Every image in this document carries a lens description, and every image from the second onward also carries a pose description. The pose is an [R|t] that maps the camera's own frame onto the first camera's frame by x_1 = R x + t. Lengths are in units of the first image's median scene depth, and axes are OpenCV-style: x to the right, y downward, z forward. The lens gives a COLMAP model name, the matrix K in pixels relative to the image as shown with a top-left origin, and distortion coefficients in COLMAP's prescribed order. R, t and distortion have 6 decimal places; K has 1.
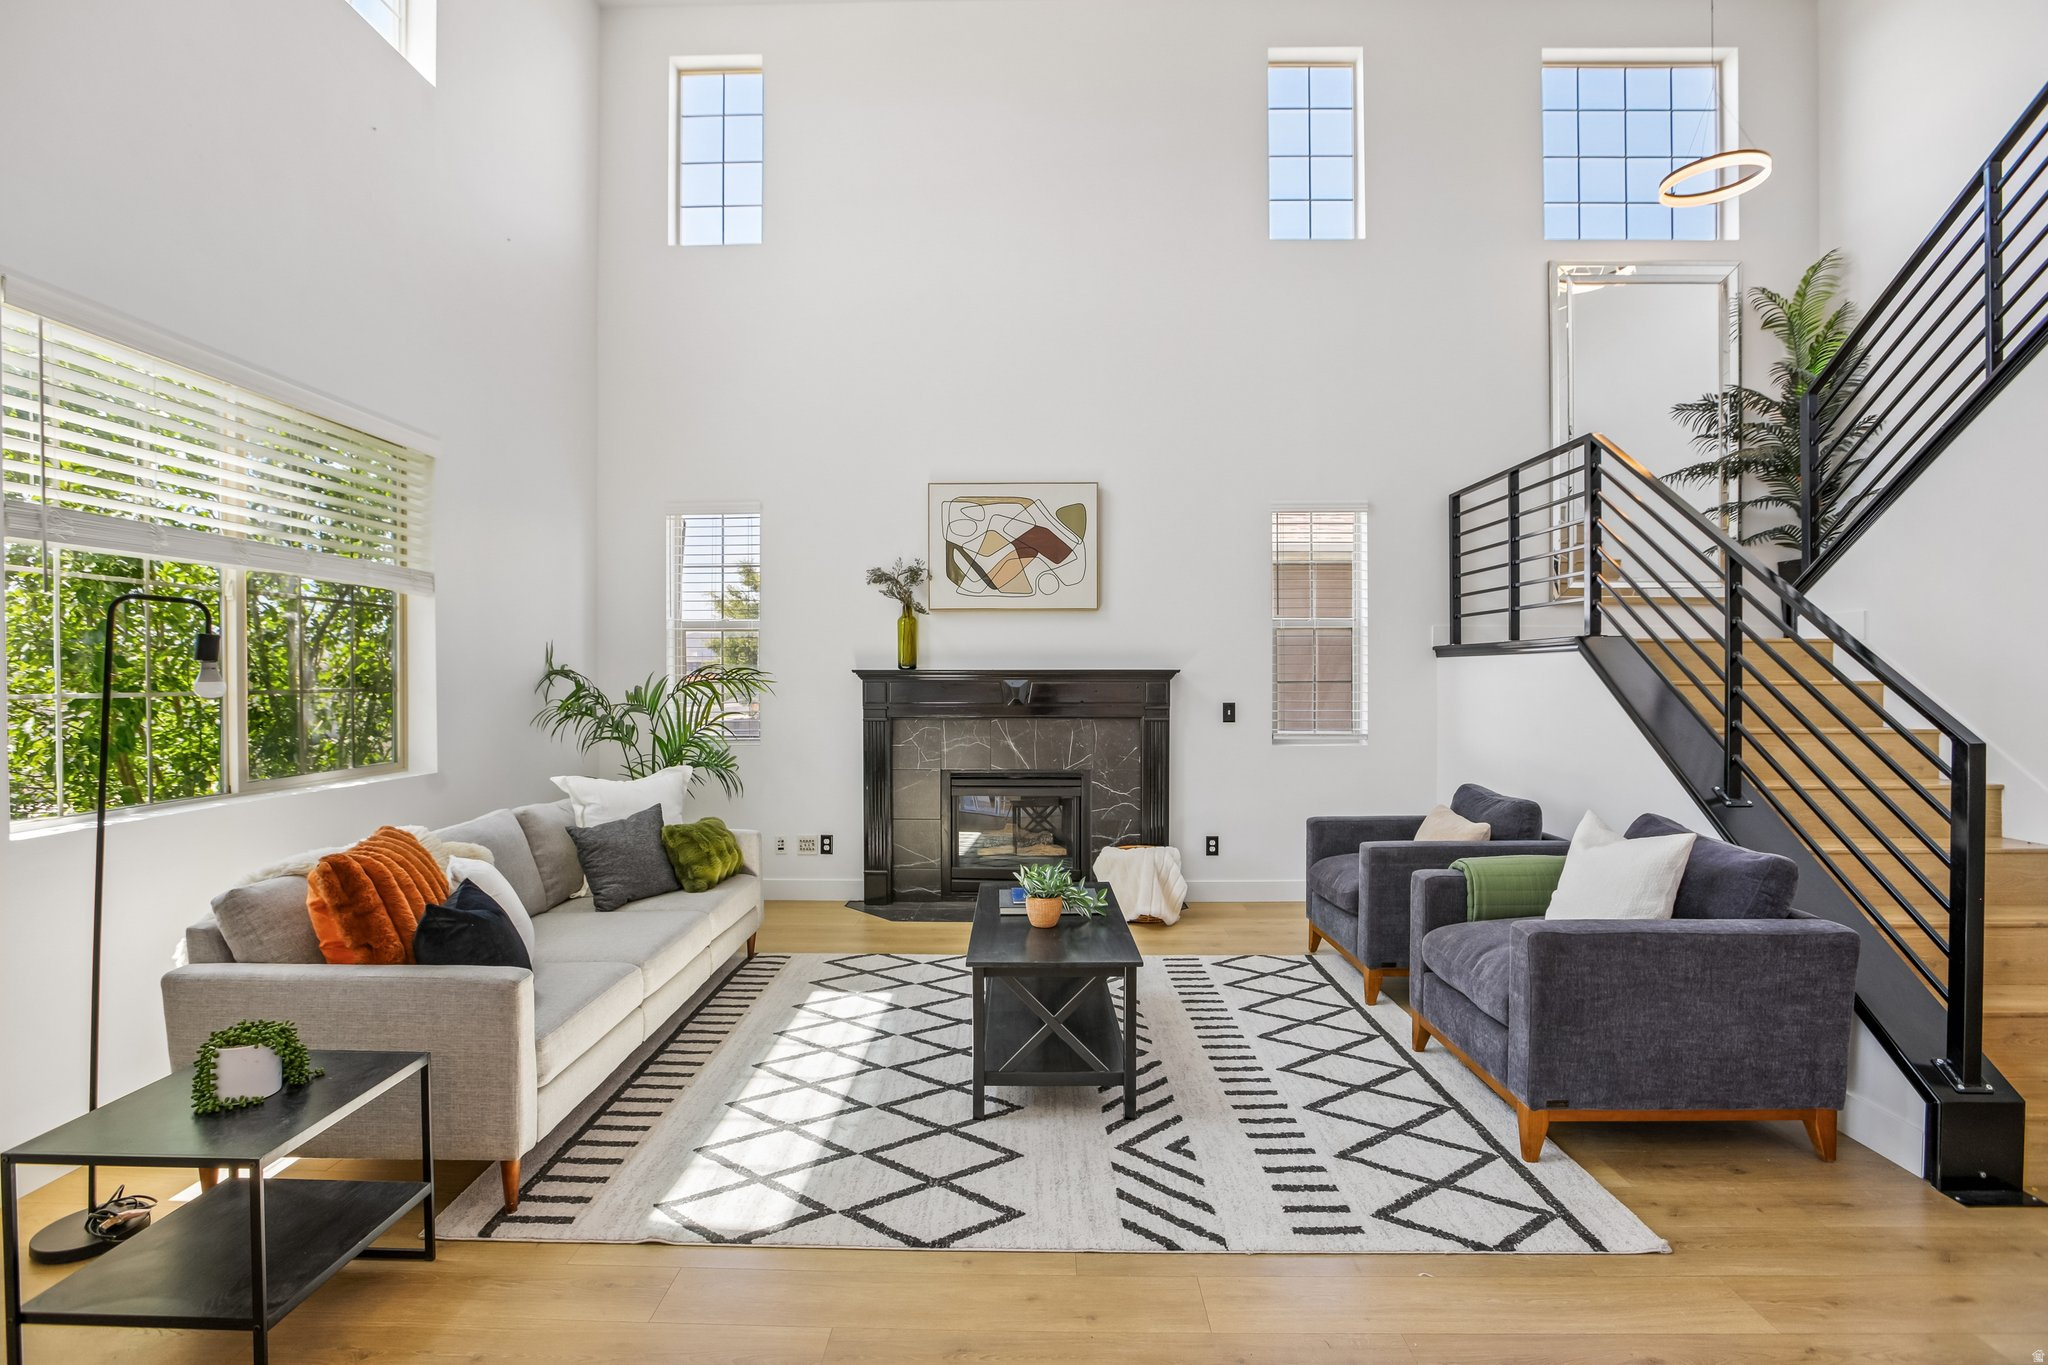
lens RADIAL K [[962.6, 0, 1020.7], [0, 962.6, 670.4], [0, 0, 1]] dist [-0.016302, 0.000444]
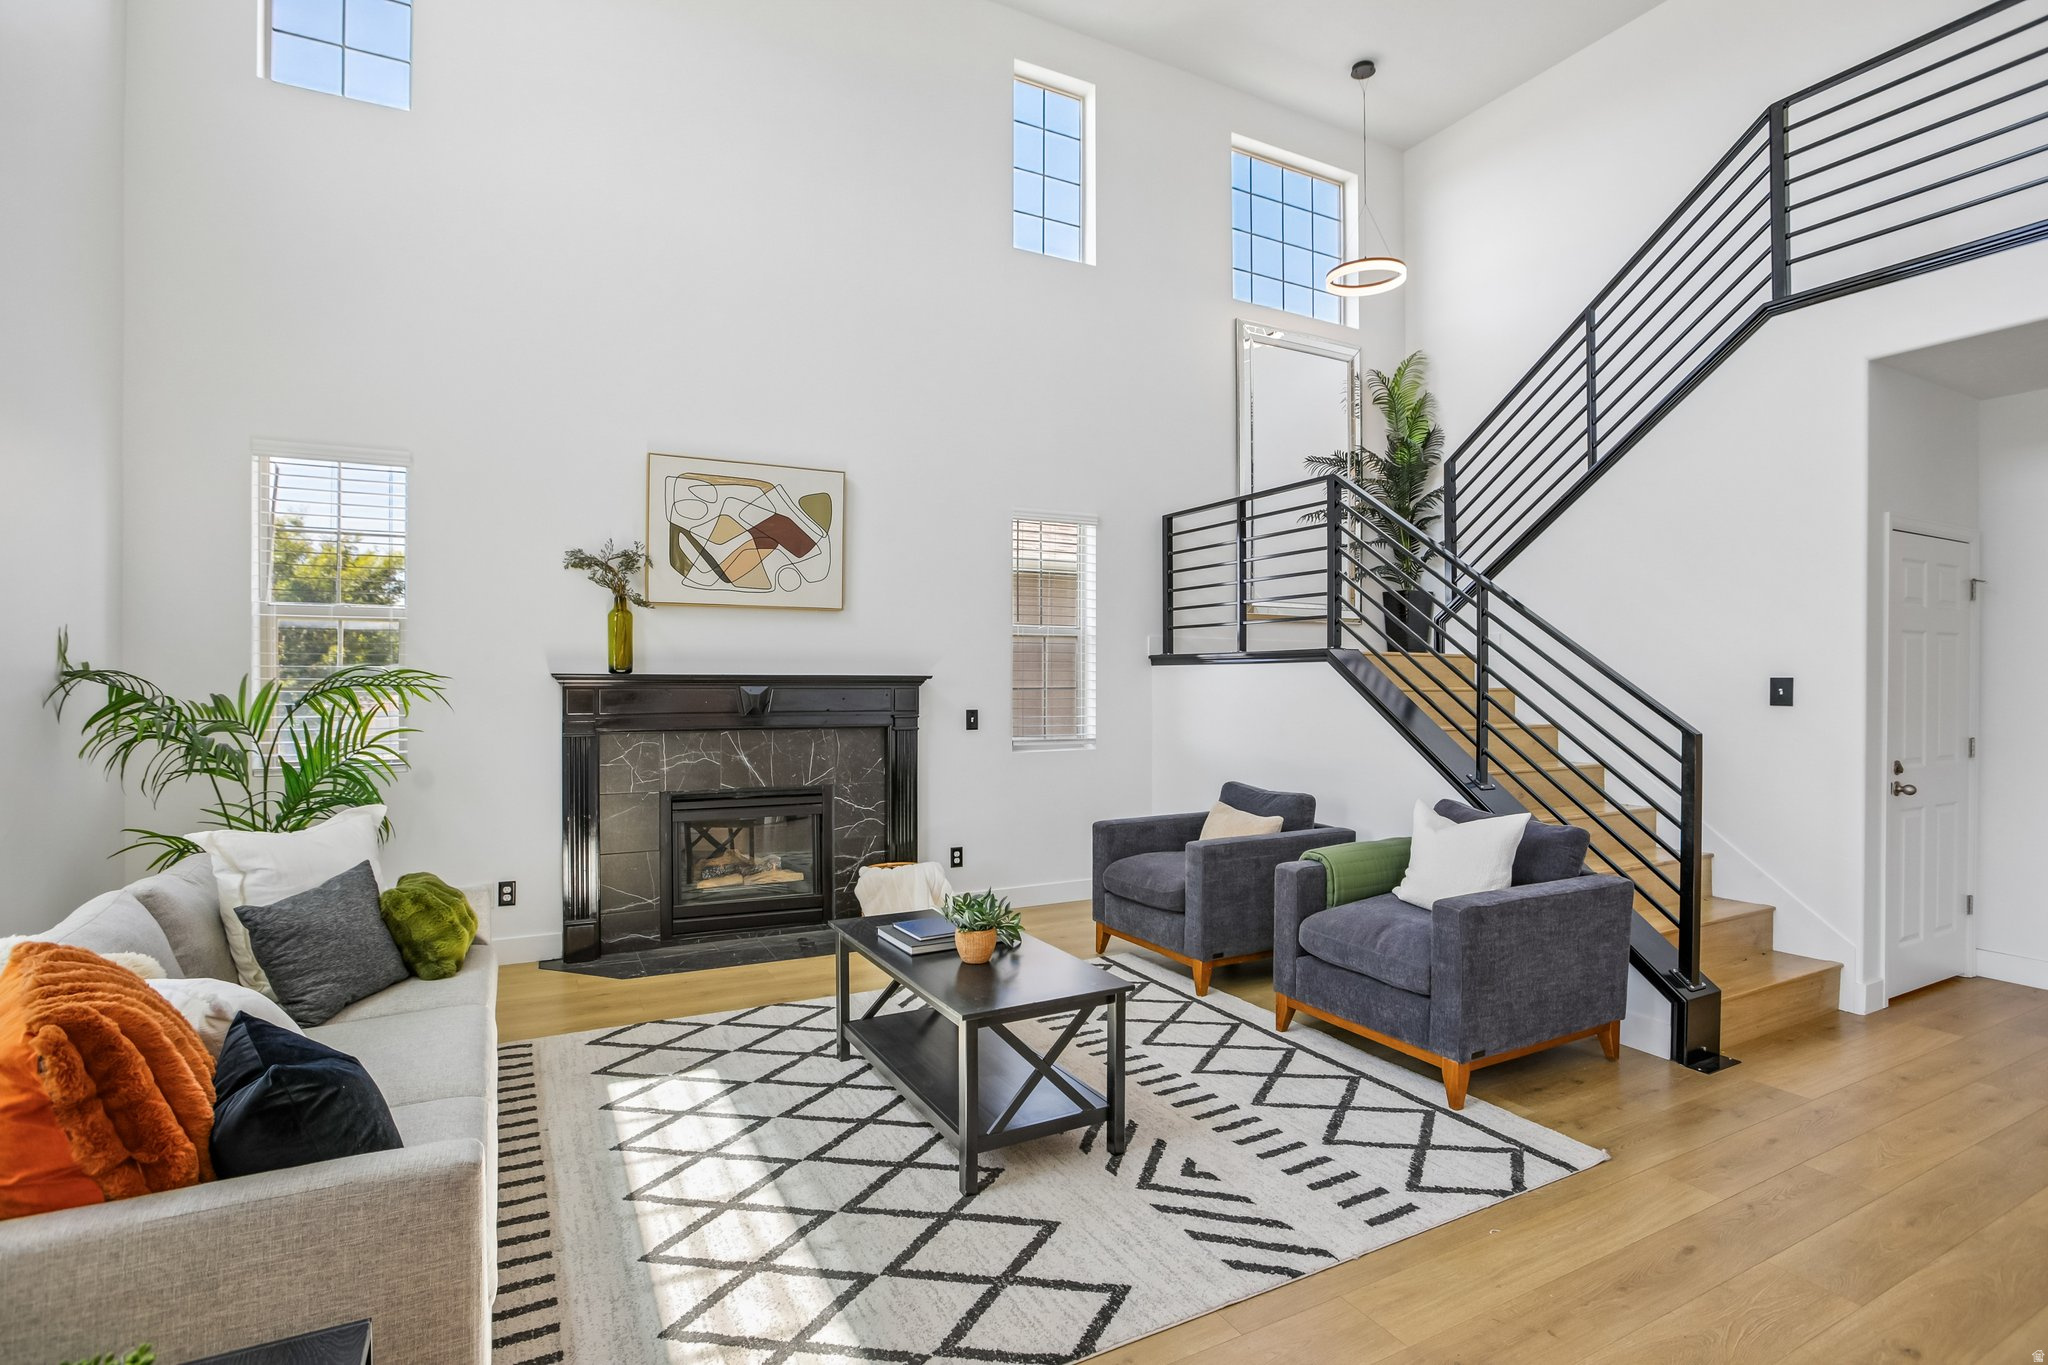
lens RADIAL K [[960.0, 0, 1024.0], [0, 960.0, 682.5], [0, 0, 1]] dist [-0.042313, 0.016179]
pose [[0.879631, 0.001332, 0.475655, -0.207589], [-0.004753, 0.999971, 0.005990, -0.000188], [-0.475633, -0.007529, 0.879612, 0.113820]]
